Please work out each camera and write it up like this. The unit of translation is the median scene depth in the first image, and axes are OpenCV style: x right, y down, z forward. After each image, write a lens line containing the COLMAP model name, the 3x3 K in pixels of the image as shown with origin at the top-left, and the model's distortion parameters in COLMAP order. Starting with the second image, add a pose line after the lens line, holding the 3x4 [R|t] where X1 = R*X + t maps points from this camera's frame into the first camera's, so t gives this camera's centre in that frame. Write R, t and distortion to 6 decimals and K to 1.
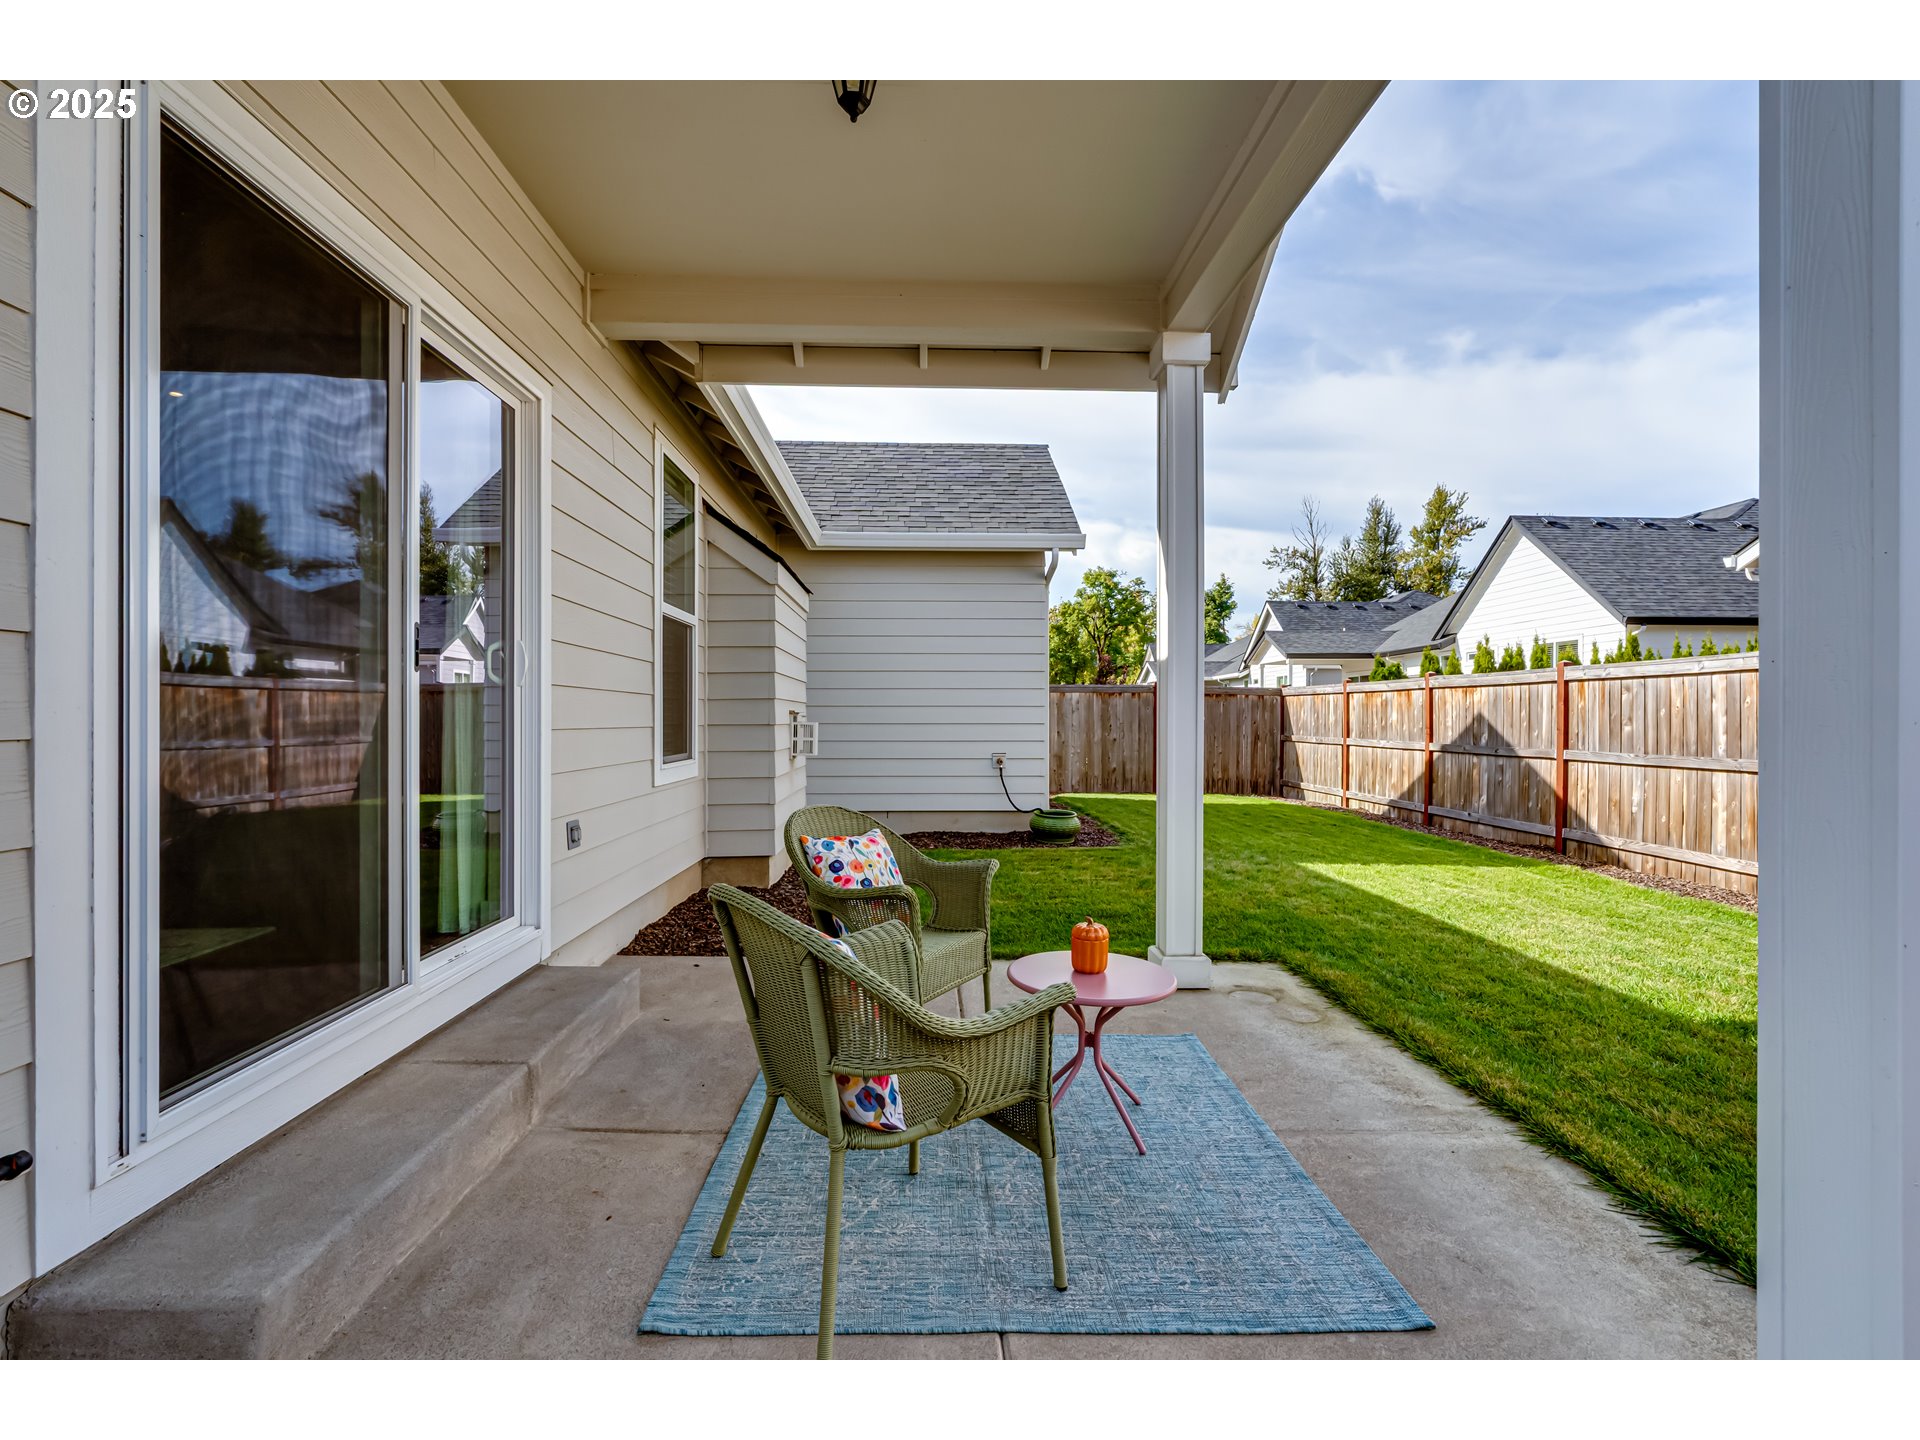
lens RADIAL K [[867.8, 0, 960.4], [0, 867.8, 725.2], [0, 0, 1]] dist [-0.006733, 0.001387]
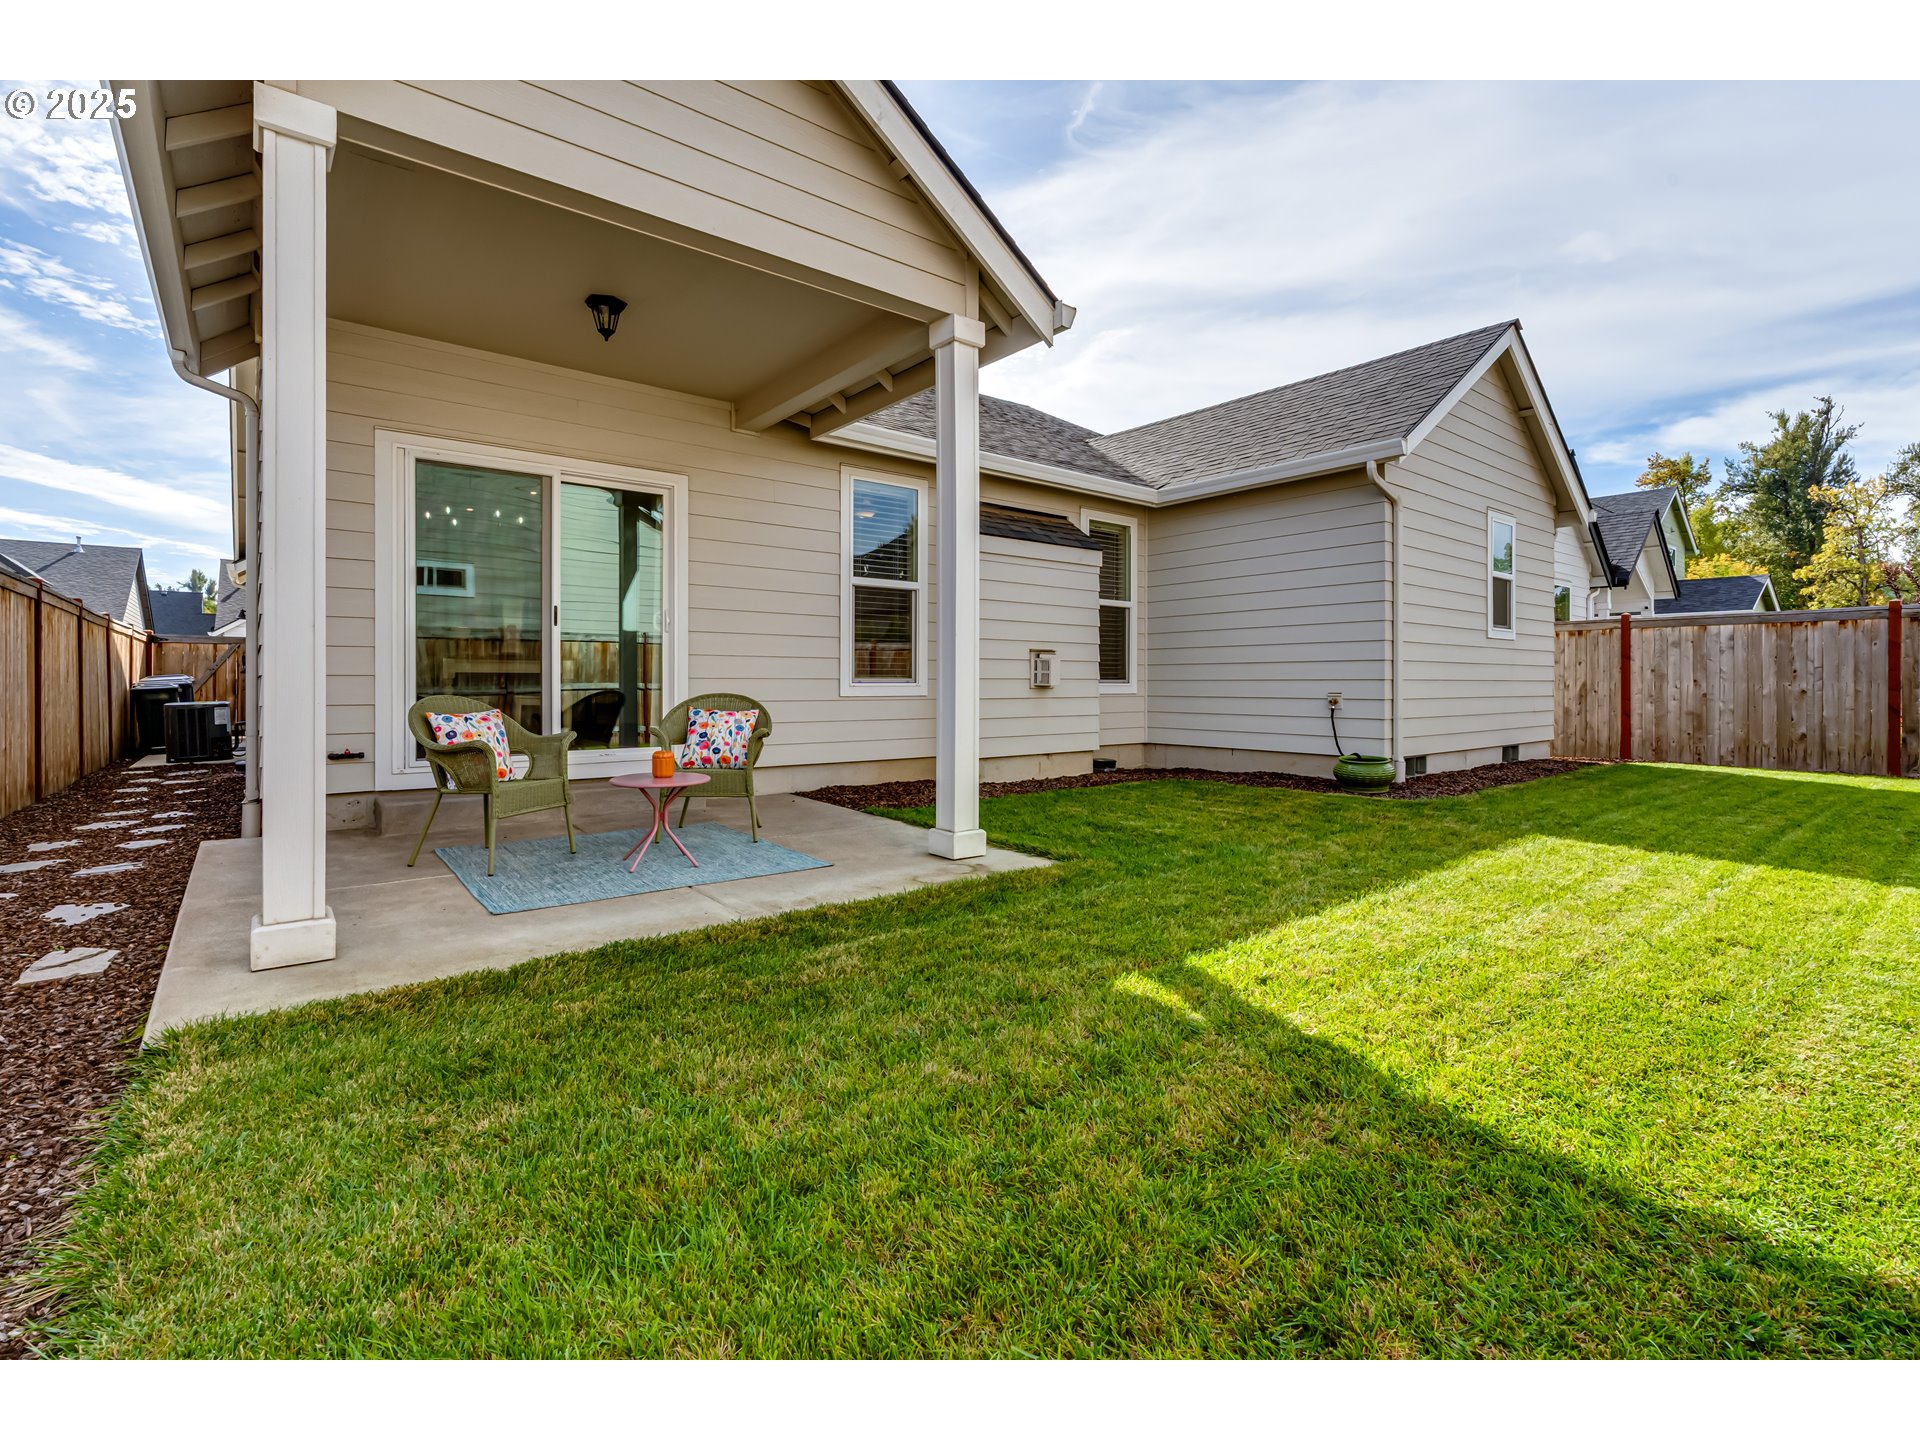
lens RADIAL K [[867.8, 0, 961.6], [0, 867.8, 703.1], [0, 0, 1]] dist [-0.006733, 0.001387]
pose [[0.613488, 0.023107, -0.789366, 0.309280], [-0.006320, 0.999683, 0.024352, 0.013218], [0.789678, -0.009950, 0.613440, 0.066137]]
